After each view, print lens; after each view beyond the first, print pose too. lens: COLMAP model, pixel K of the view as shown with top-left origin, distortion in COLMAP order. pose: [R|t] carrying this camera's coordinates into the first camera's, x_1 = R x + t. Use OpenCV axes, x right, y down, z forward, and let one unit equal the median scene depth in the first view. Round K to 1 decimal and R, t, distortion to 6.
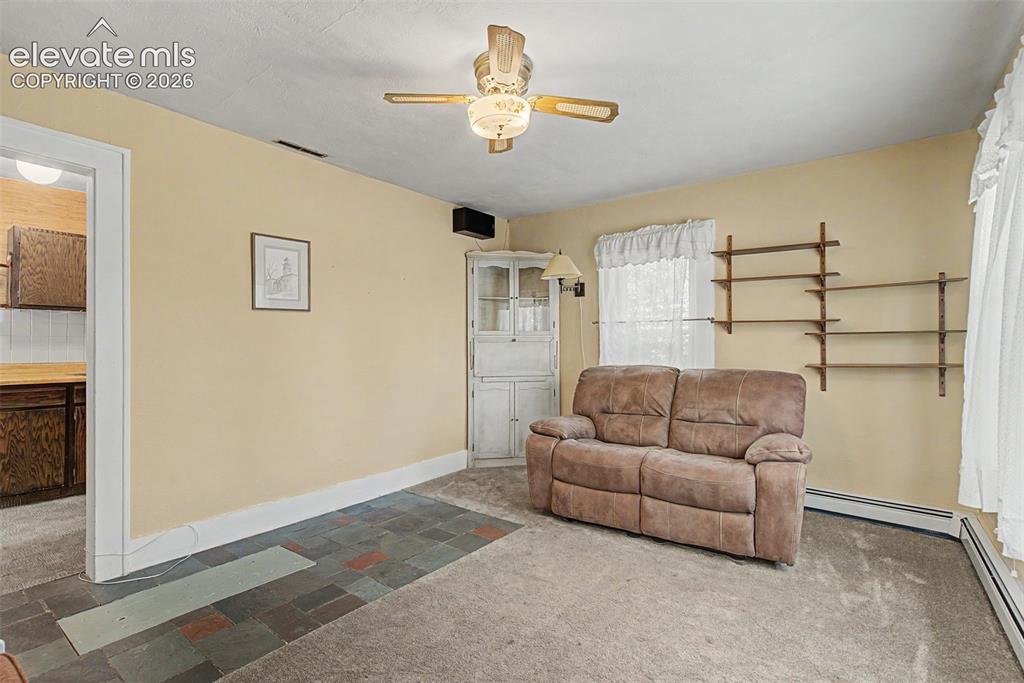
lens RADIAL K [[475.6, 0, 510.2], [0, 475.6, 339.5], [0, 0, 1]] dist [-0.000875, 0.000338]
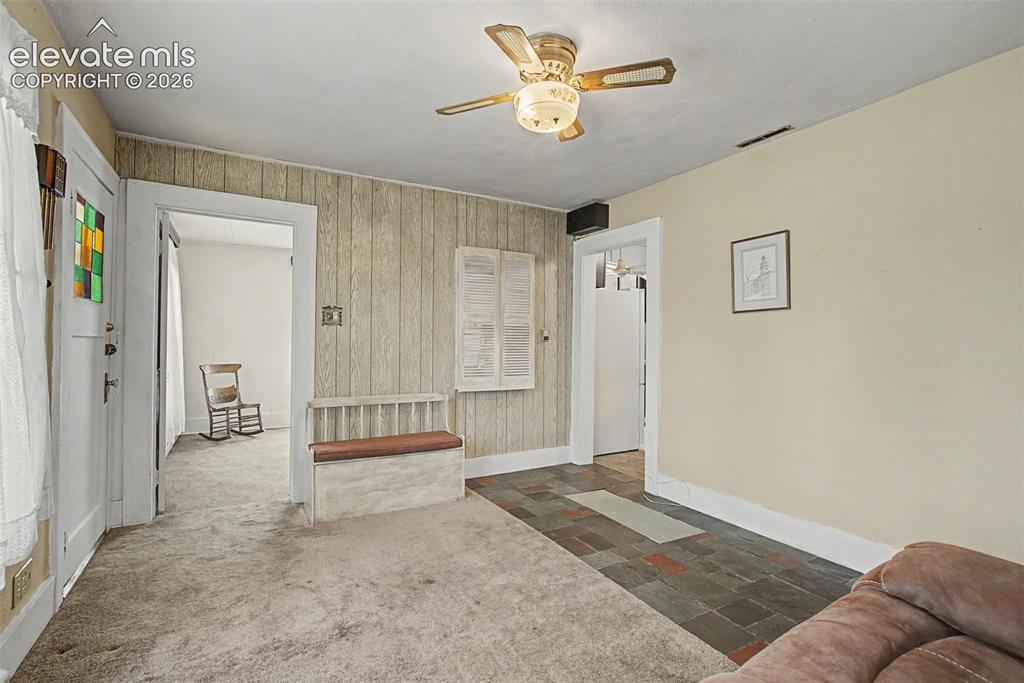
lens RADIAL K [[475.6, 0, 509.3], [0, 475.6, 340.7], [0, 0, 1]] dist [-0.000875, 0.000338]
pose [[-0.391062, -0.009663, -0.920314, 0.623490], [-0.005445, 0.999952, -0.008186, 0.010214], [0.920348, 0.001810, -0.391096, 0.919888]]
